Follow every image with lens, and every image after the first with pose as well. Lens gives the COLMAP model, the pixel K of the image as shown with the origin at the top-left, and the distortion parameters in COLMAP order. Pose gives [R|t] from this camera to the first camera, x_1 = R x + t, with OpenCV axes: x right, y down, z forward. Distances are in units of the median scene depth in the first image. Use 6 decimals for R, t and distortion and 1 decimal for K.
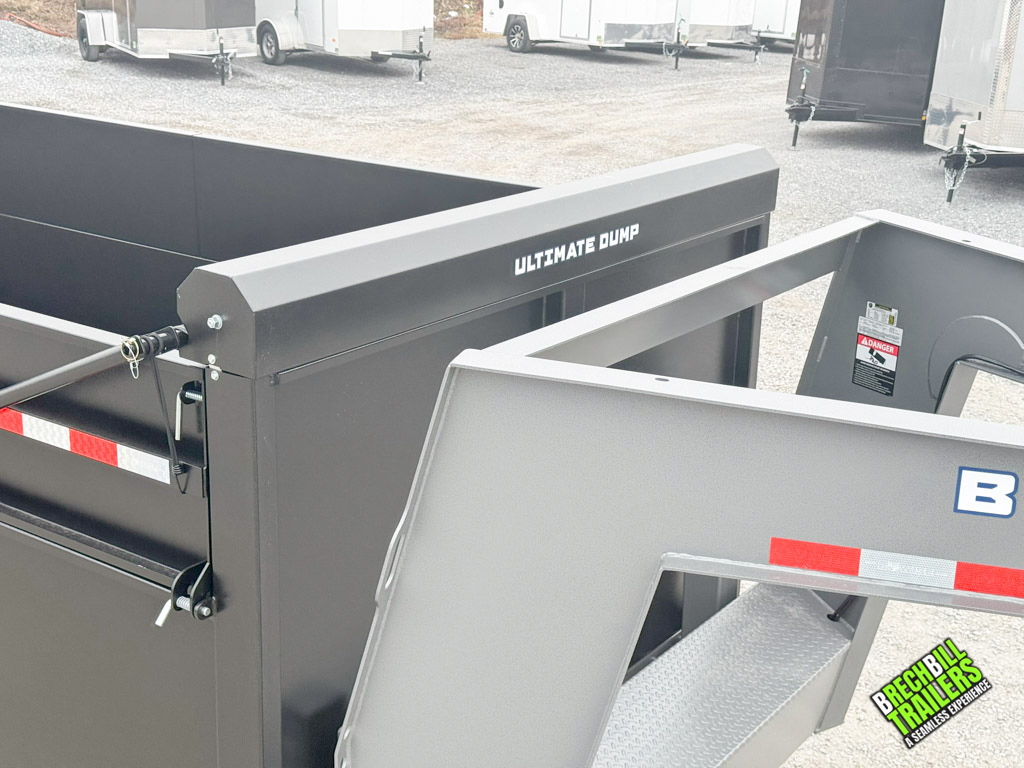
lens RADIAL K [[1426.5, 0, 519.1], [0, 1426.5, 384.4], [0, 0, 1]] dist [0.098397, 0.000000]
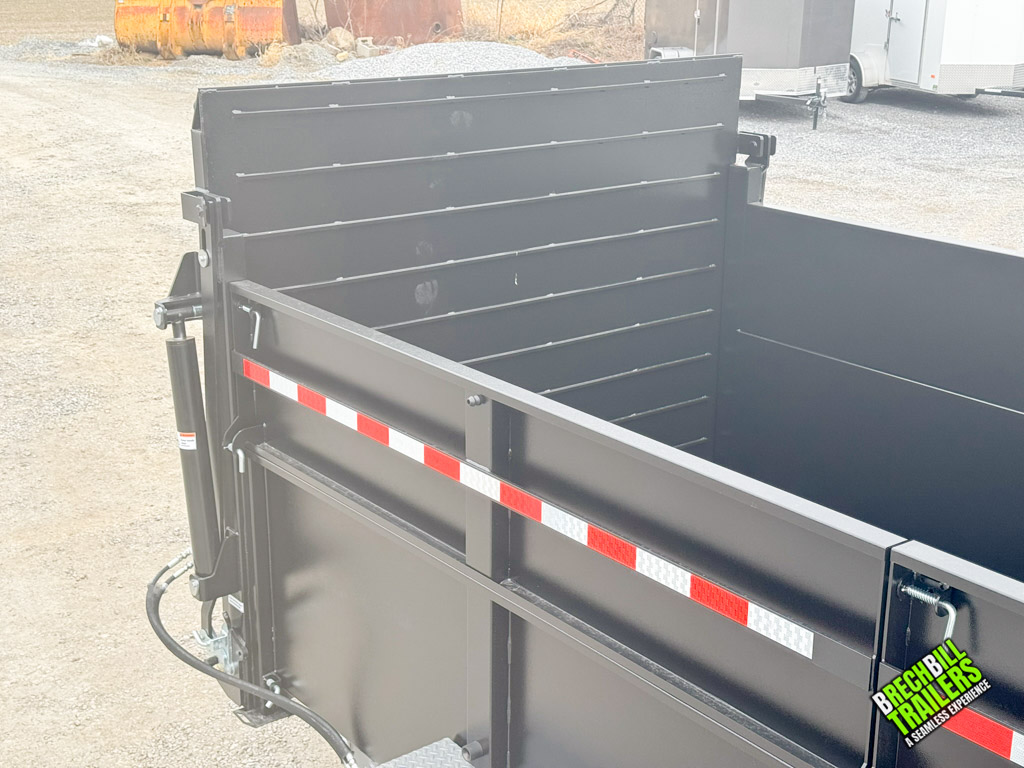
lens RADIAL K [[1426.5, 0, 514.1], [0, 1426.5, 383.2], [0, 0, 1]] dist [0.098397, 0.000000]
pose [[0.958793, 0.066464, -0.276223, -0.120524], [-0.068565, 0.997645, 0.002053, -0.034756], [0.275709, 0.016971, 0.961091, 0.073359]]
